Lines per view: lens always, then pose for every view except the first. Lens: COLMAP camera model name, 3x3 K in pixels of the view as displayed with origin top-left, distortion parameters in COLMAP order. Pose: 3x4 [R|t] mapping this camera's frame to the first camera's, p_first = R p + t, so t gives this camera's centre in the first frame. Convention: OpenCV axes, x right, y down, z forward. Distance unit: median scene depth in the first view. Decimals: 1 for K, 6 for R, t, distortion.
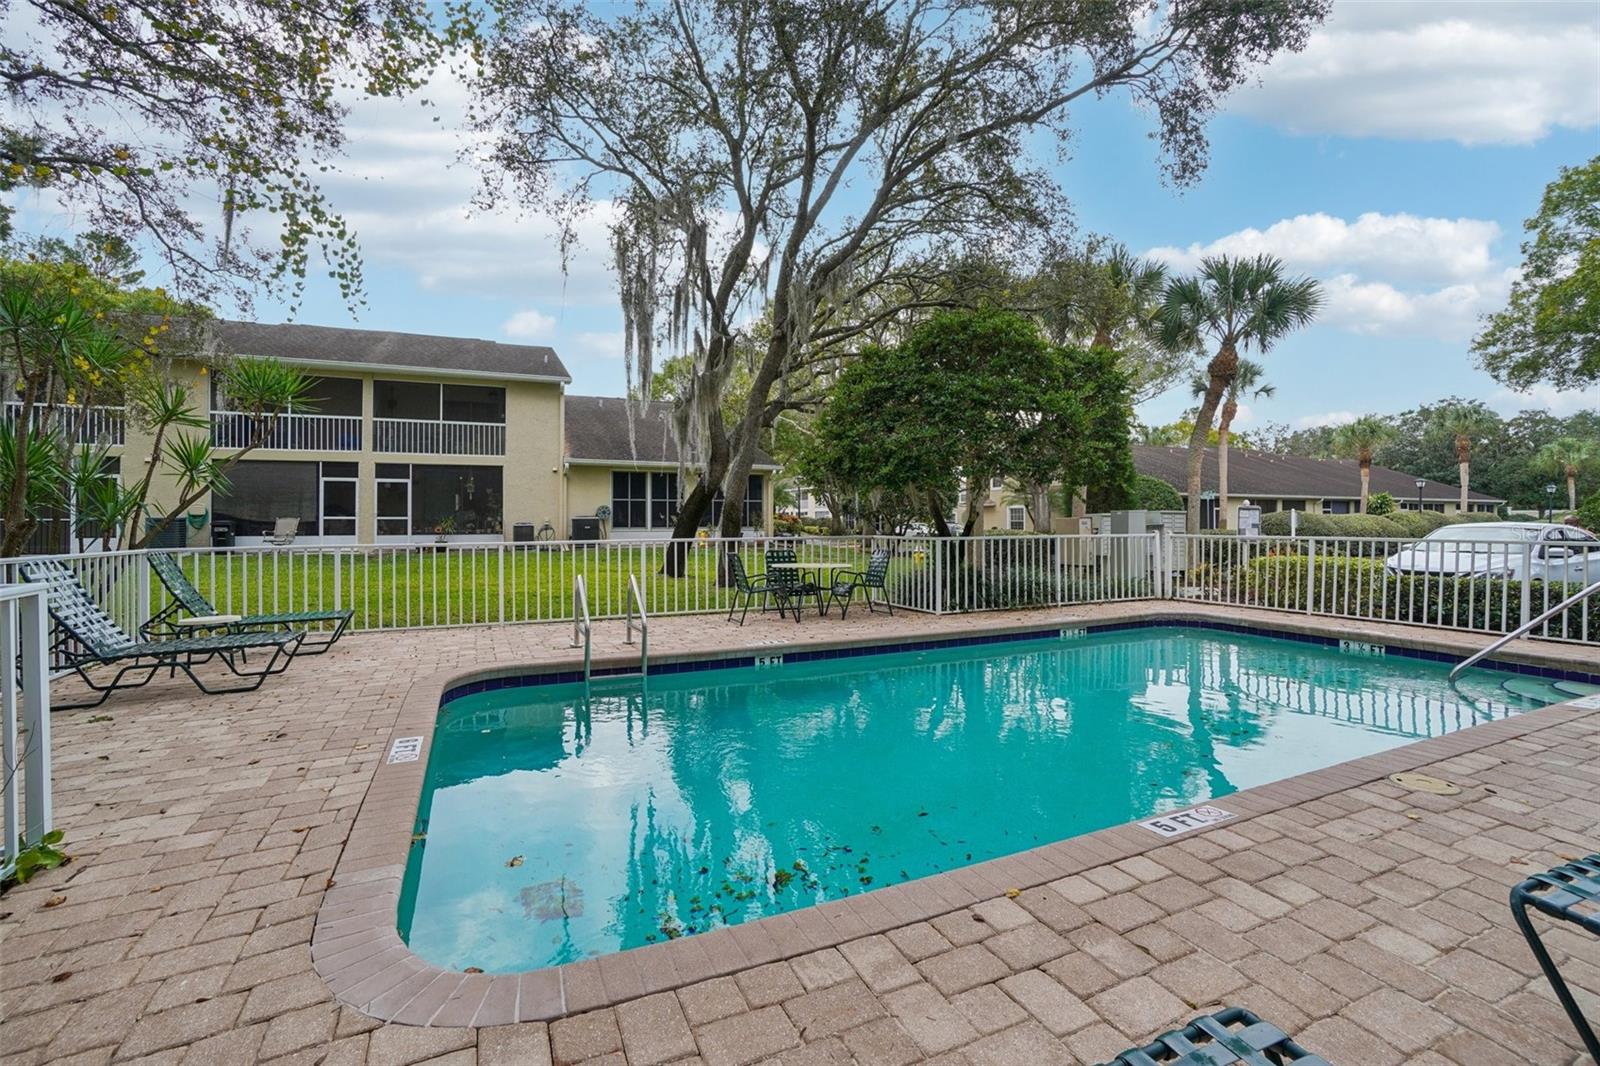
lens RADIAL K [[701.6, 0, 801.0], [0, 701.6, 524.3], [0, 0, 1]] dist [-0.023053, 0.006576]
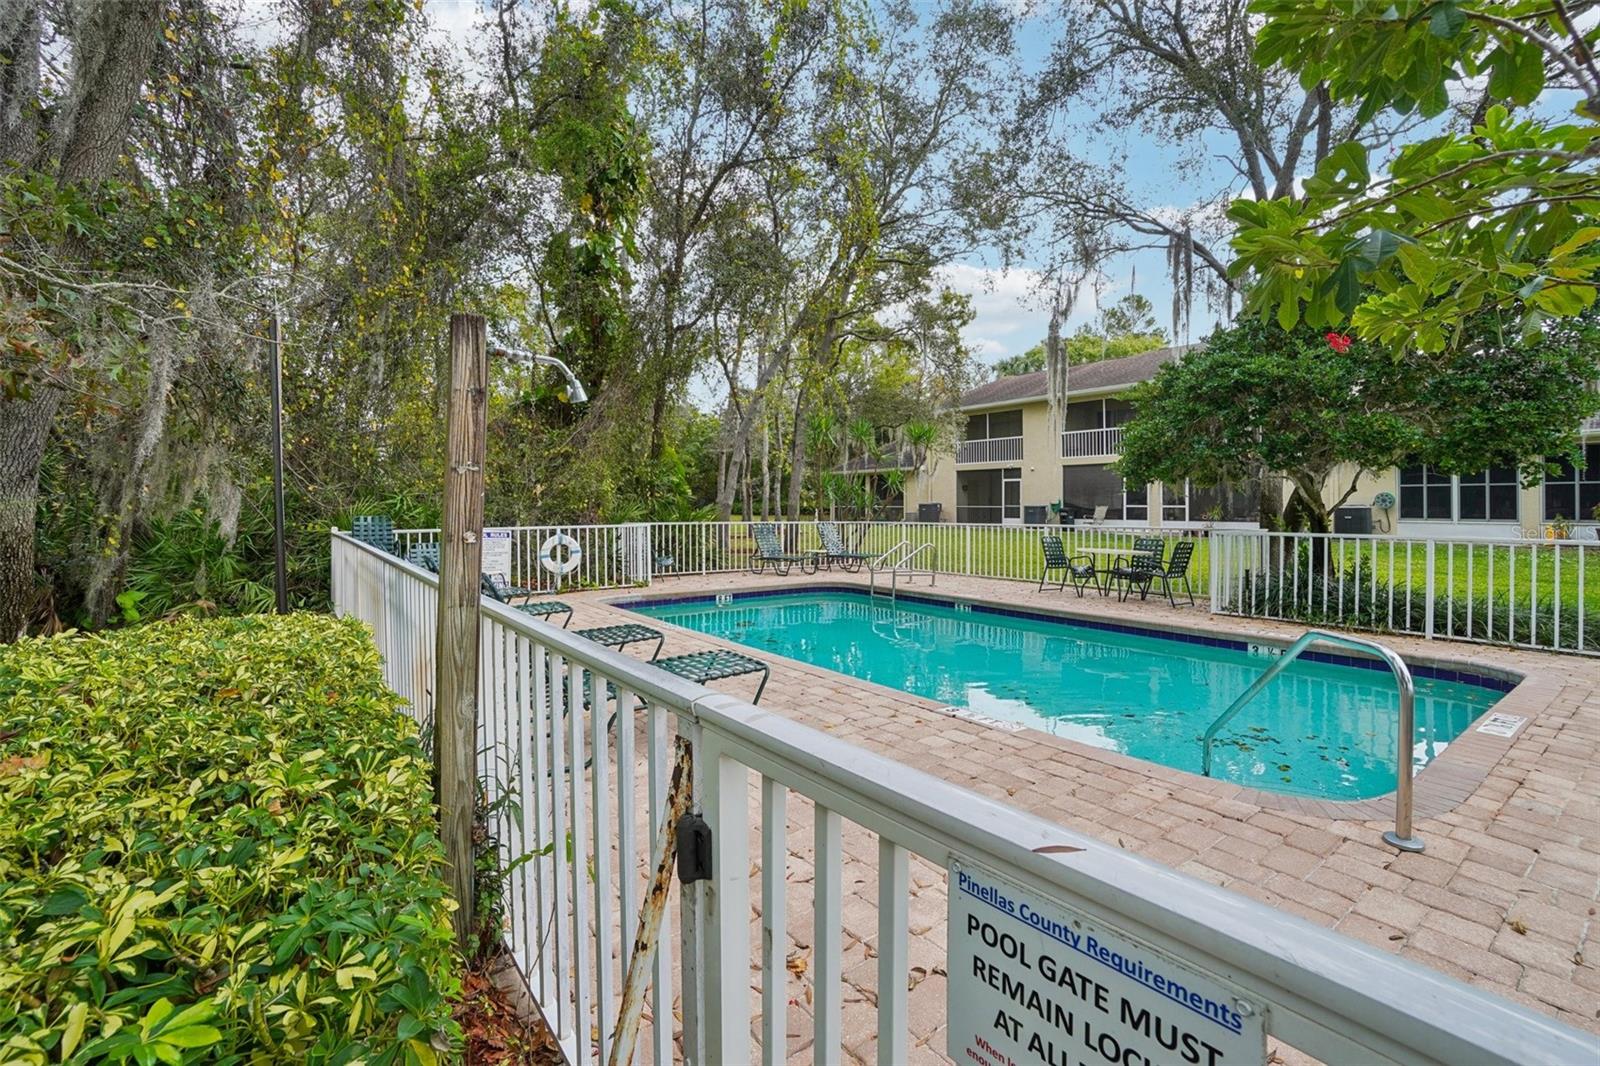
lens RADIAL K [[701.6, 0, 796.7], [0, 701.6, 510.9], [0, 0, 1]] dist [-0.023053, 0.006576]
pose [[0.215430, 0.008254, -0.976484, 0.460323], [-0.007358, 0.999950, 0.006829, -0.004509], [0.976491, 0.005713, 0.215480, 0.127252]]
